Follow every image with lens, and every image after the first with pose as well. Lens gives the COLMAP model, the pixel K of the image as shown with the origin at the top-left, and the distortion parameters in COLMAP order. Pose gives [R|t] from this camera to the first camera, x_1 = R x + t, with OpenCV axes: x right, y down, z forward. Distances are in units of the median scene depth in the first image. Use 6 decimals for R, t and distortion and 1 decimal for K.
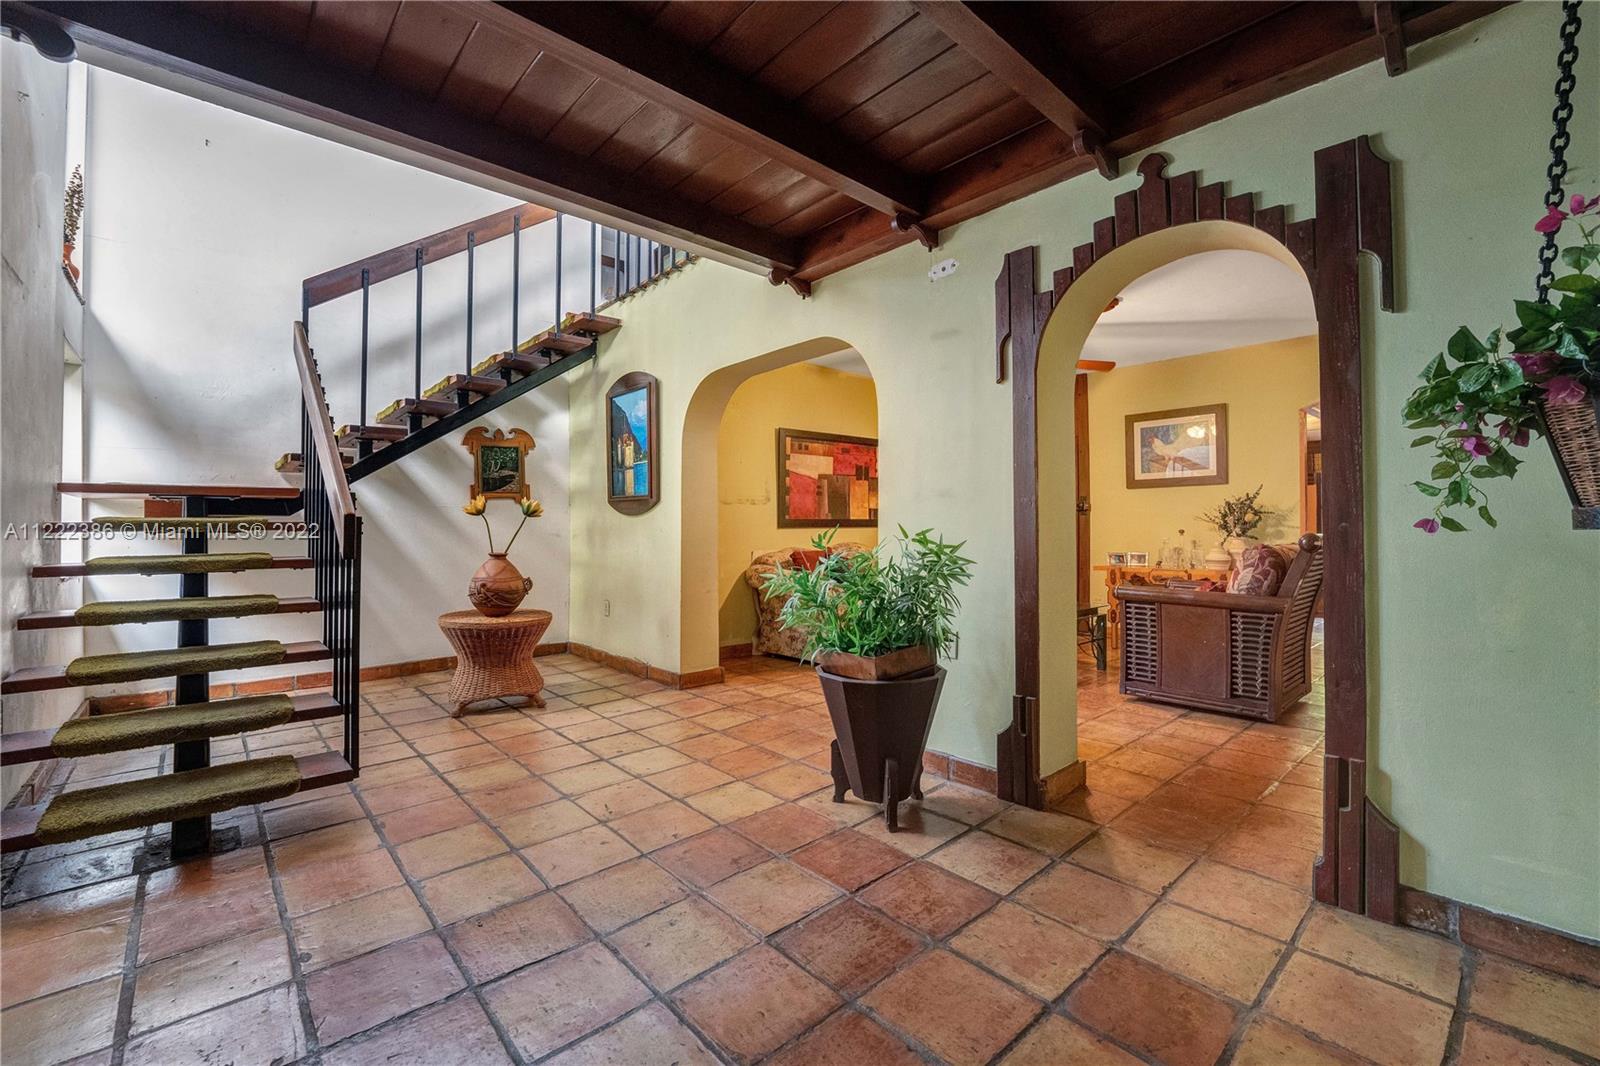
lens RADIAL K [[678.1, 0, 774.8], [0, 678.1, 525.4], [0, 0, 1]] dist [-0.018039, 0.000139]
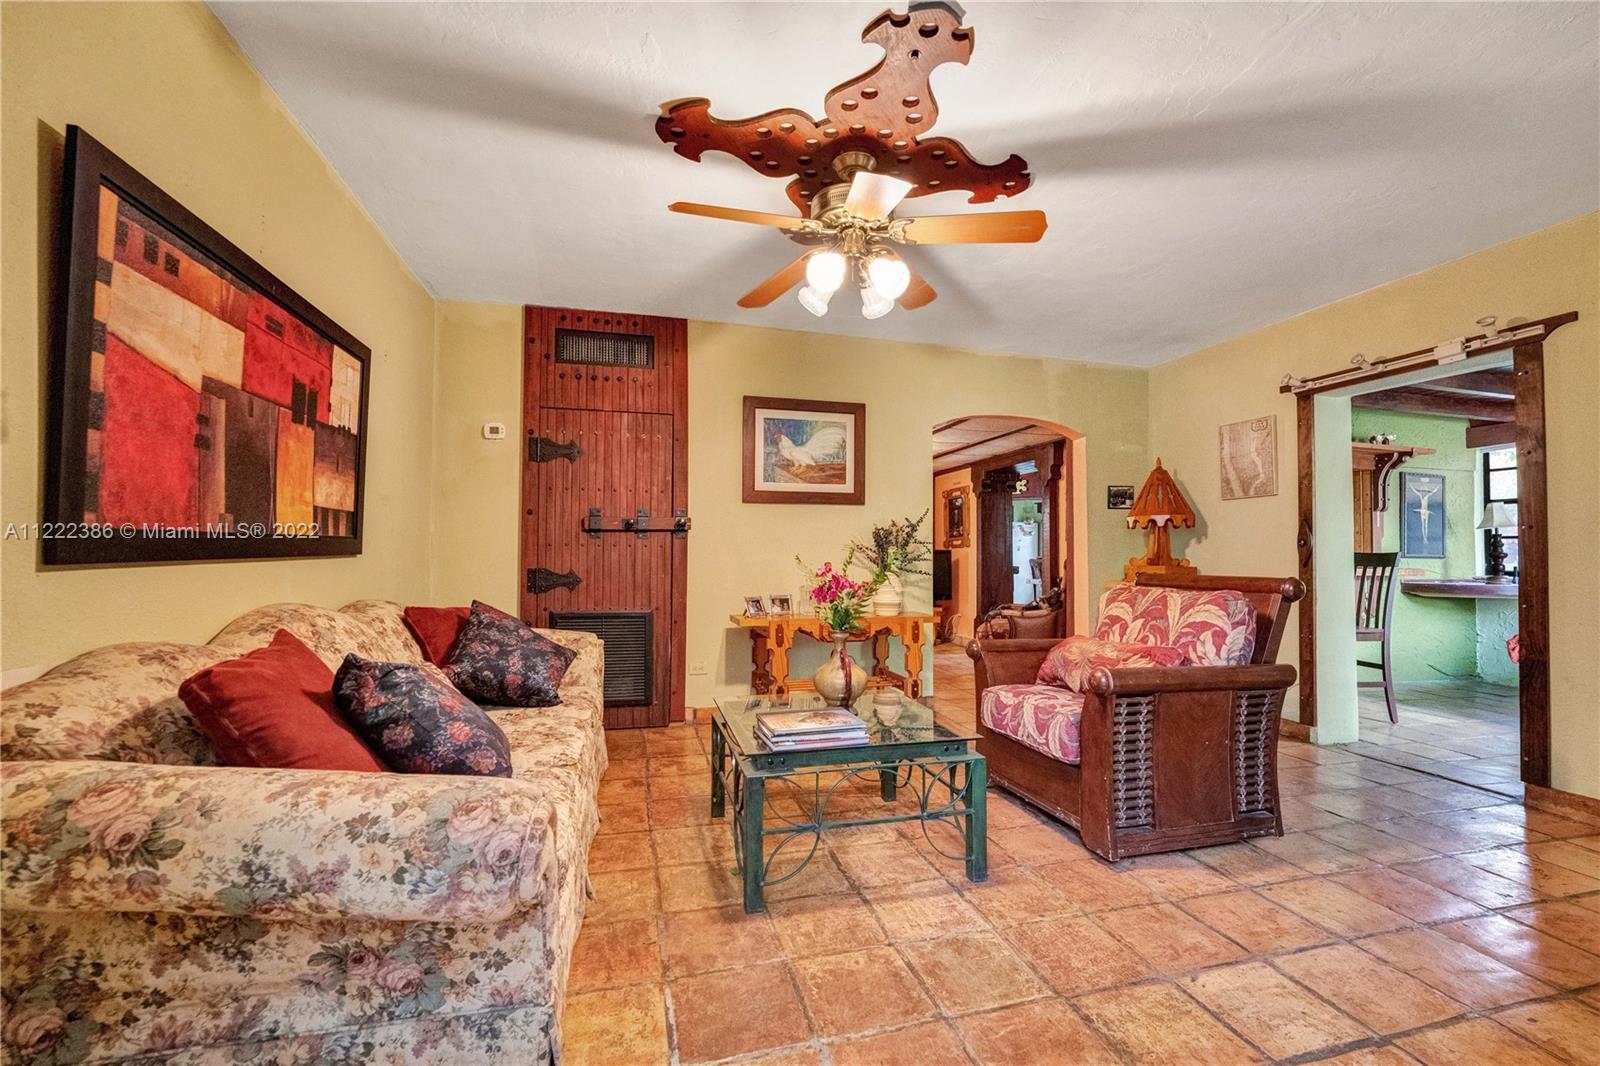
lens RADIAL K [[678.1, 0, 790.5], [0, 678.1, 535.5], [0, 0, 1]] dist [-0.018039, 0.000139]
pose [[0.423217, 0.026352, 0.905645, -0.088027], [-0.016856, 0.999633, -0.021210, -0.006194], [-0.905871, -0.006289, 0.423506, 0.683026]]
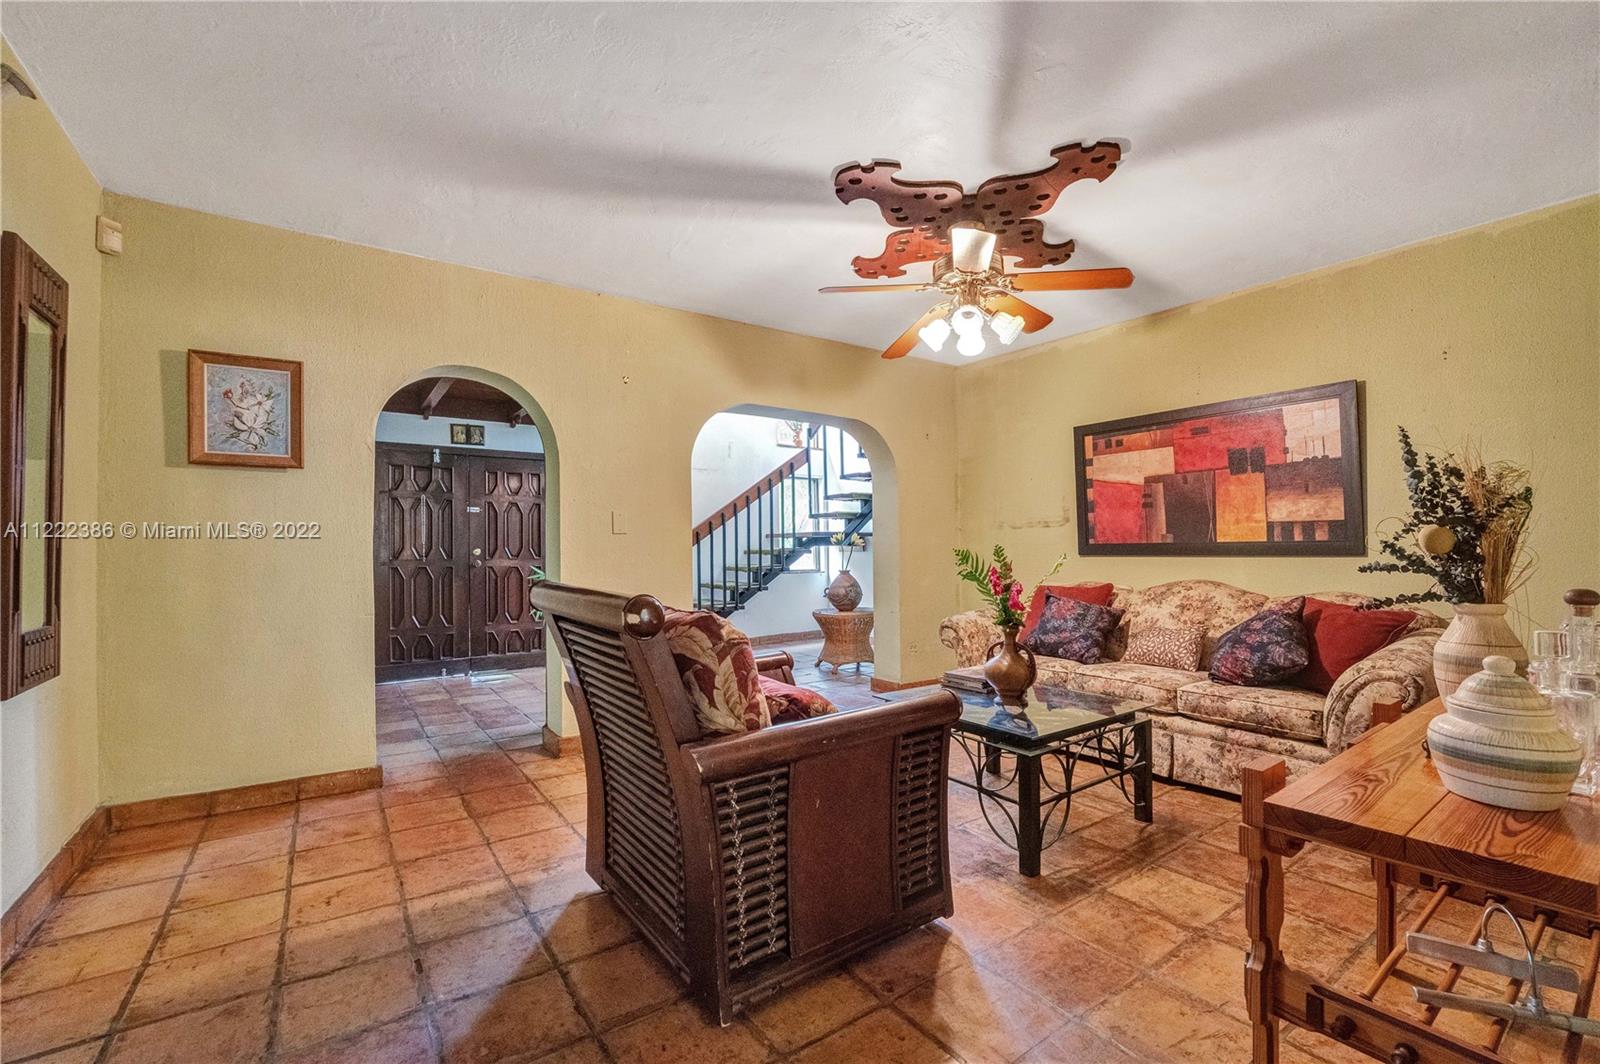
lens RADIAL K [[657.9, 0, 771.6], [0, 657.9, 544.2], [0, 0, 1]] dist [-0.016462, -0.000138]
pose [[-0.110101, -0.003936, -0.993913, 0.789443], [0.010738, 0.999929, -0.005150, -0.009252], [0.993862, -0.011240, -0.110051, 0.730627]]
